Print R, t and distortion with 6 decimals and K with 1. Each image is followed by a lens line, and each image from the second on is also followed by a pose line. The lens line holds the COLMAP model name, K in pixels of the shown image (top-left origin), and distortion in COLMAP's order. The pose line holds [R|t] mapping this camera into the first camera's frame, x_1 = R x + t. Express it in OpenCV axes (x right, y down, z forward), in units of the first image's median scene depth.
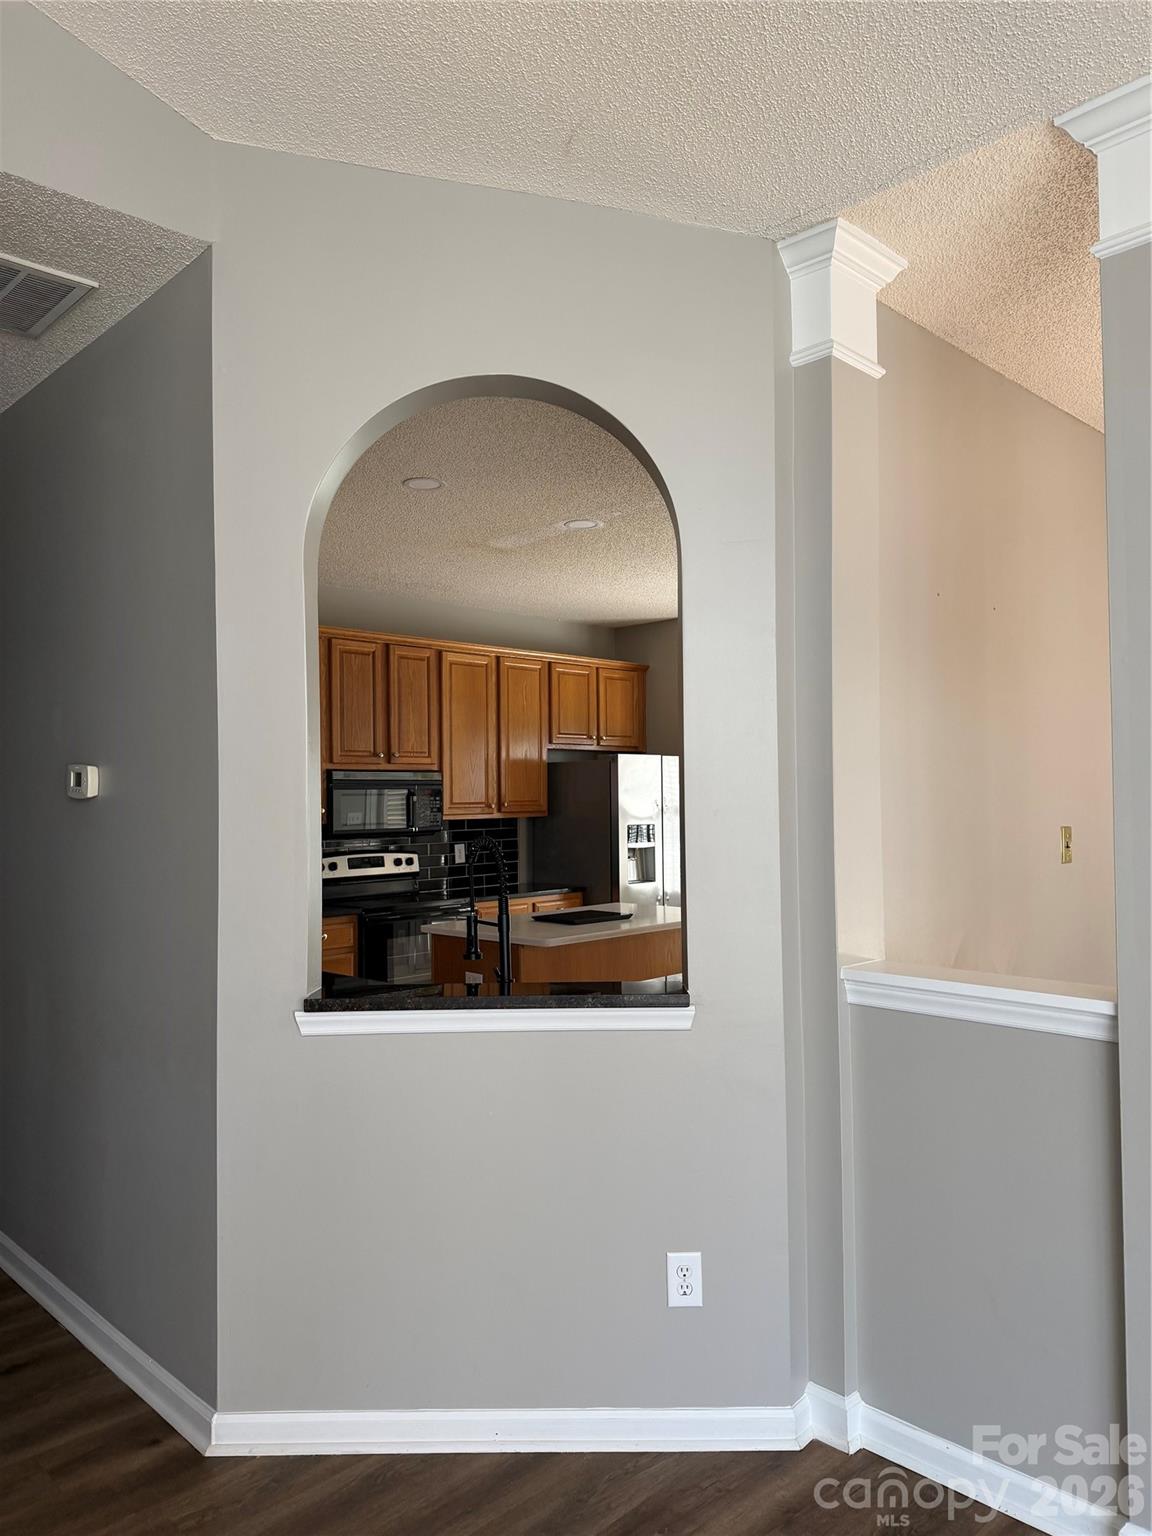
lens RADIAL K [[1090.9, 0, 580.6], [0, 1090.9, 773.4], [0, 0, 1]] dist [0.067655, -0.095957]
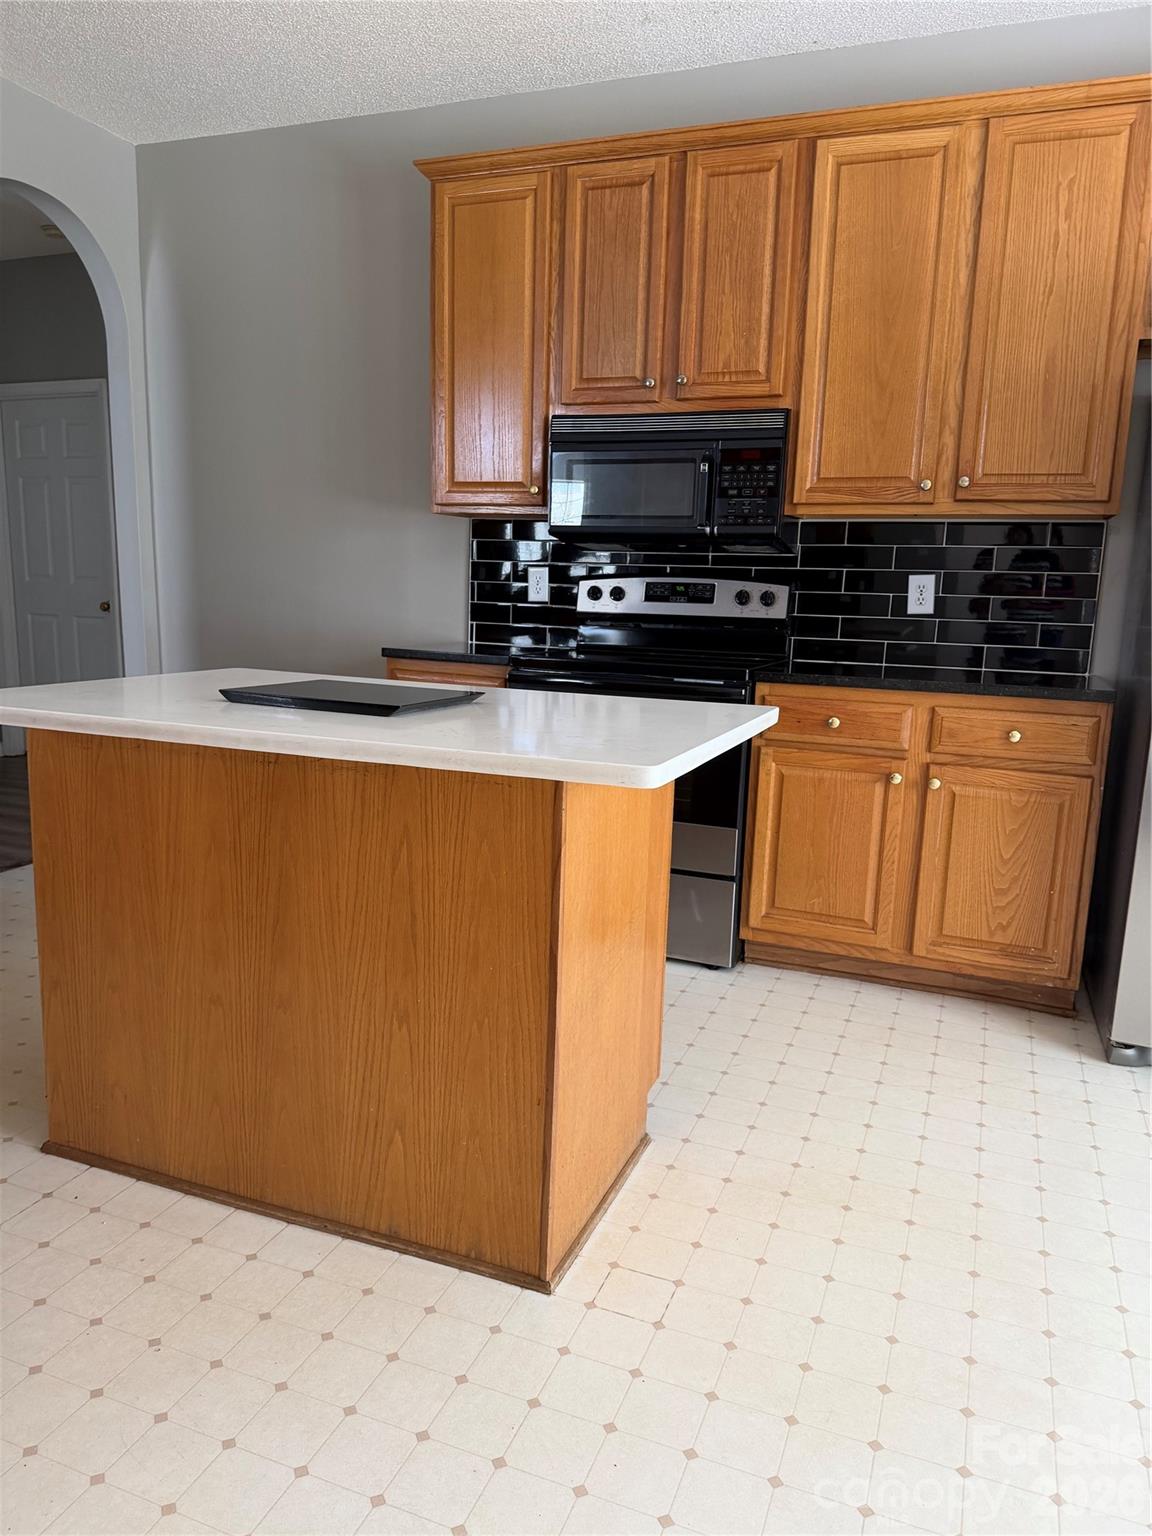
lens RADIAL K [[1090.9, 0, 564.3], [0, 1090.9, 761.7], [0, 0, 1]] dist [0.067655, -0.095957]
pose [[0.403542, 0.180204, -0.897040, 0.295979], [-0.013570, 0.981484, 0.191063, 0.058825], [0.914860, -0.064929, 0.398515, 0.701577]]
